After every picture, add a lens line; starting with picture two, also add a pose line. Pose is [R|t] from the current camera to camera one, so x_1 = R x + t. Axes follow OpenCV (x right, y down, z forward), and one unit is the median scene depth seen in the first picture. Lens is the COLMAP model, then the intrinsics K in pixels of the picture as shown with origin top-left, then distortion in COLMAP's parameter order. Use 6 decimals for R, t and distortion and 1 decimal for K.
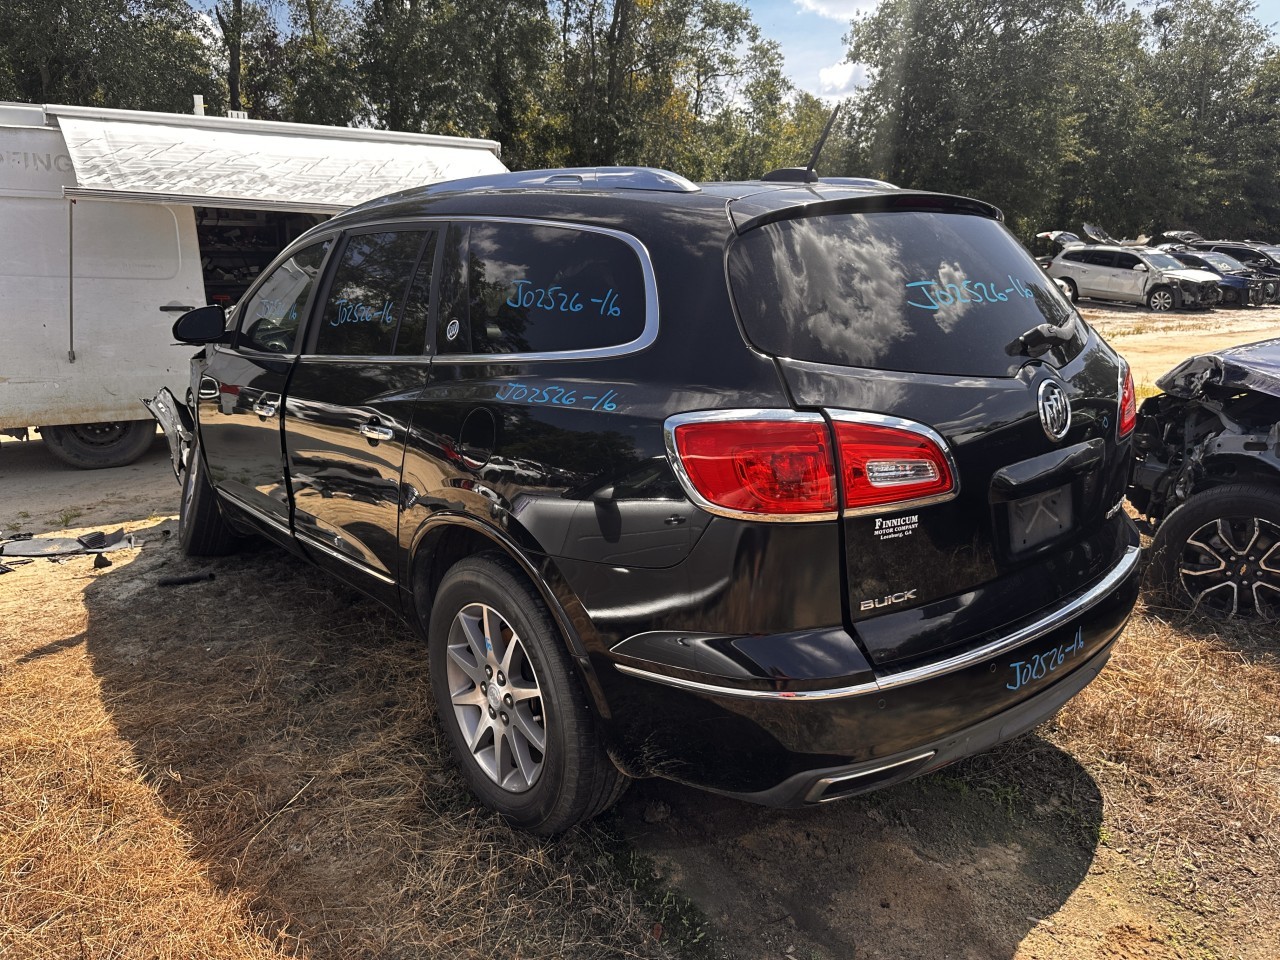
lens RADIAL K [[925.6, 0, 616.1], [0, 925.6, 484.3], [0, 0, 1]] dist [0.002955, -0.001828]
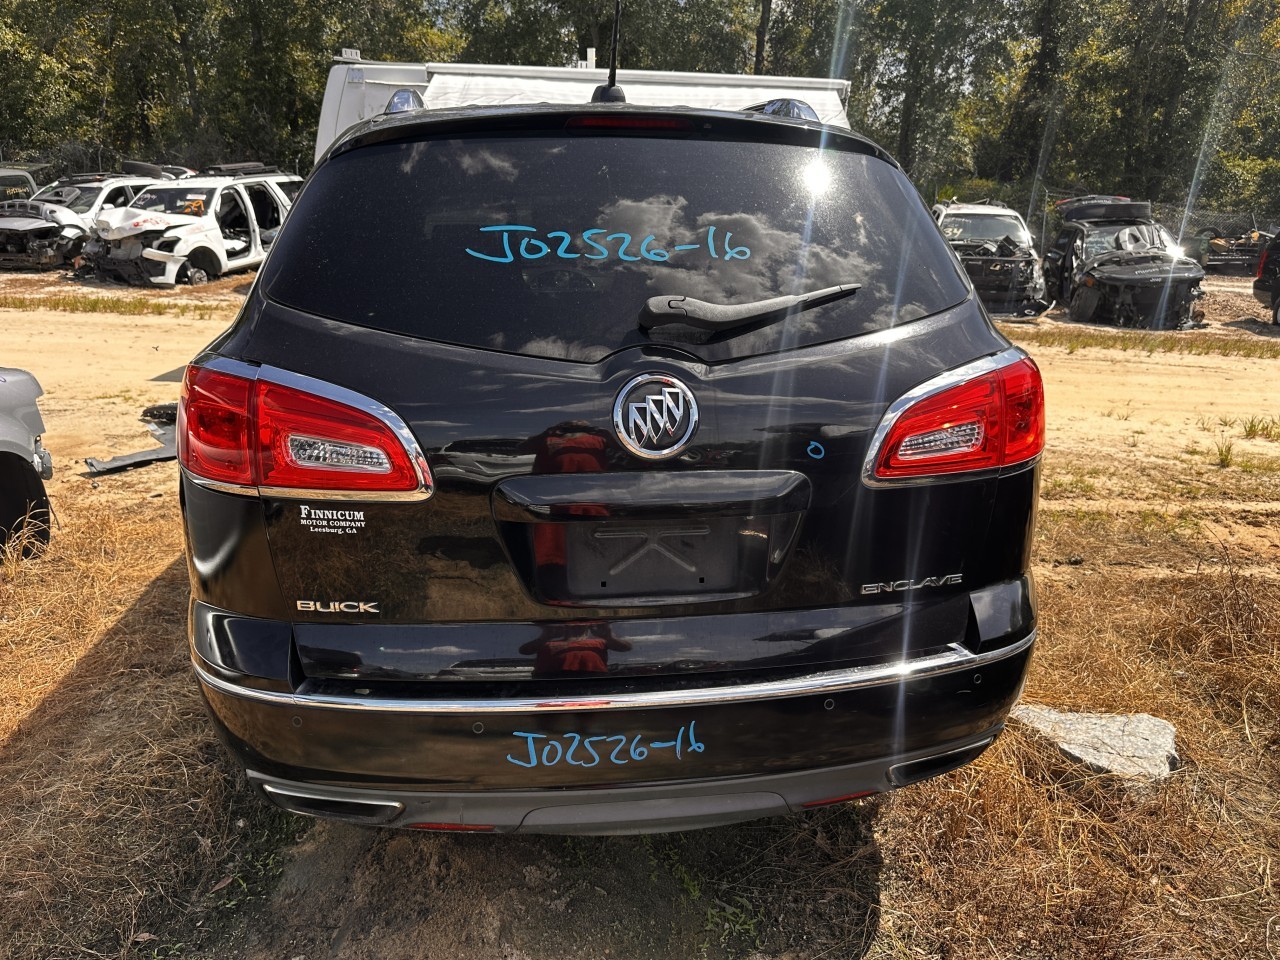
lens RADIAL K [[925.6, 0, 616.1], [0, 925.6, 484.3], [0, 0, 1]] dist [0.002955, -0.001828]
pose [[0.848341, 0.175795, -0.499414, 0.788670], [-0.152649, 0.984424, 0.087219, -0.082028], [0.506968, 0.002243, 0.861962, 0.357231]]
